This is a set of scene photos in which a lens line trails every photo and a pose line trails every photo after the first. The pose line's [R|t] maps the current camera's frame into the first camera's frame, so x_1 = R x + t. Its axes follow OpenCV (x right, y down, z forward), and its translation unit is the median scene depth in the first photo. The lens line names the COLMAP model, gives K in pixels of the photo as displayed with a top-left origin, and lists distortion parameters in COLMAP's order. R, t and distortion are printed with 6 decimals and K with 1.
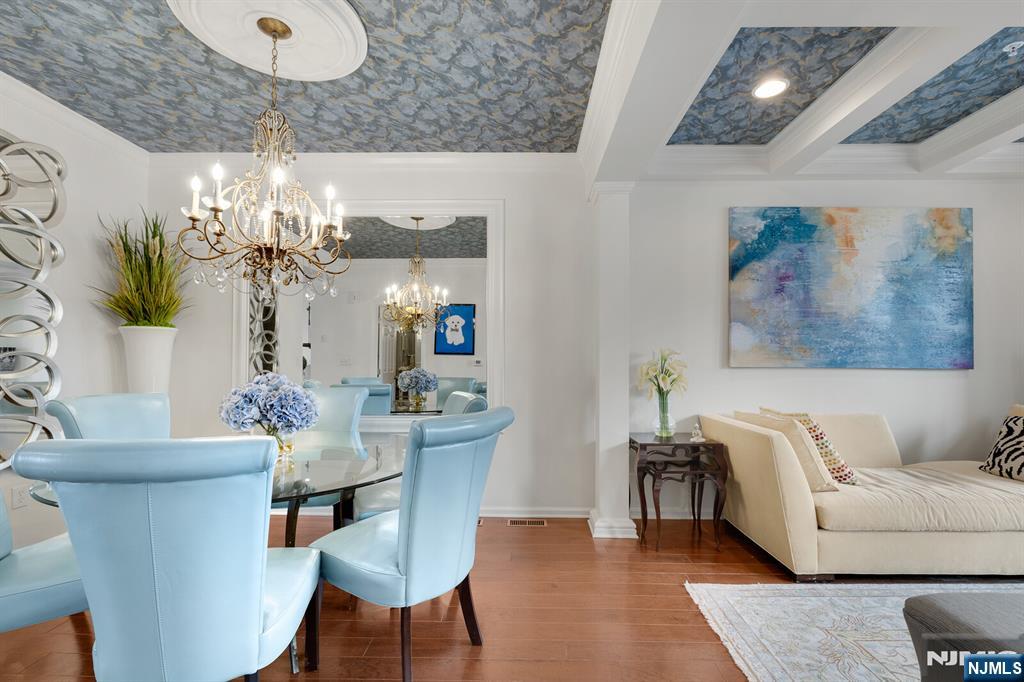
lens RADIAL K [[460.1, 0, 527.0], [0, 460.1, 354.7], [0, 0, 1]] dist [0.002962, -0.000088]
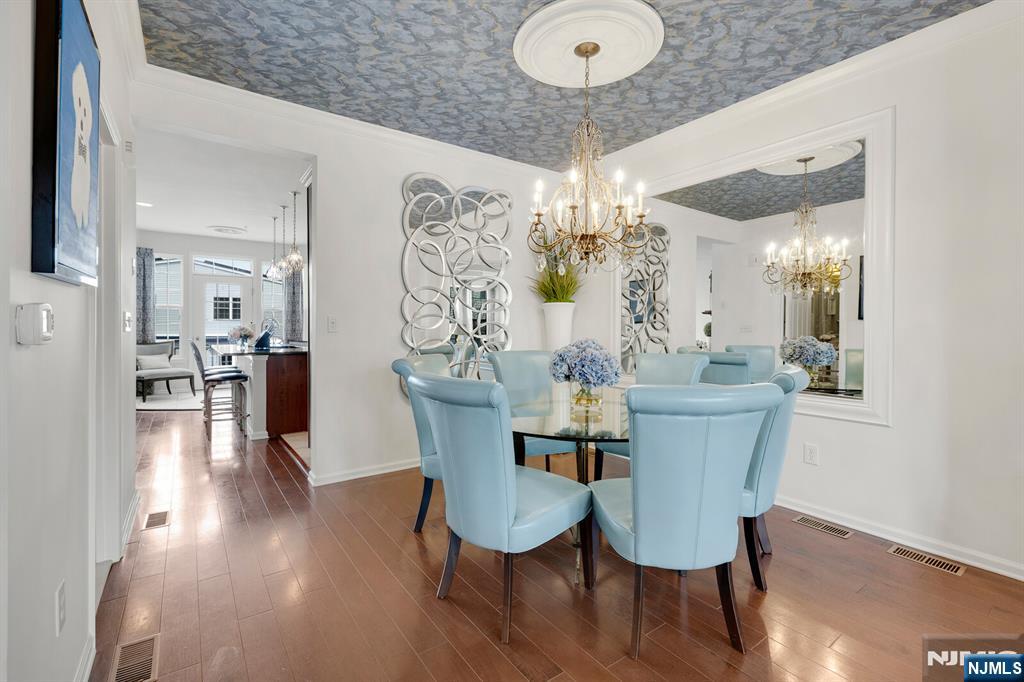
lens RADIAL K [[460.1, 0, 502.3], [0, 460.1, 330.5], [0, 0, 1]] dist [0.002962, -0.000088]
pose [[0.584584, 0.006725, -0.811305, 0.223532], [0.009372, 0.999843, 0.015041, -0.000125], [0.811279, -0.016396, 0.584430, 0.084576]]
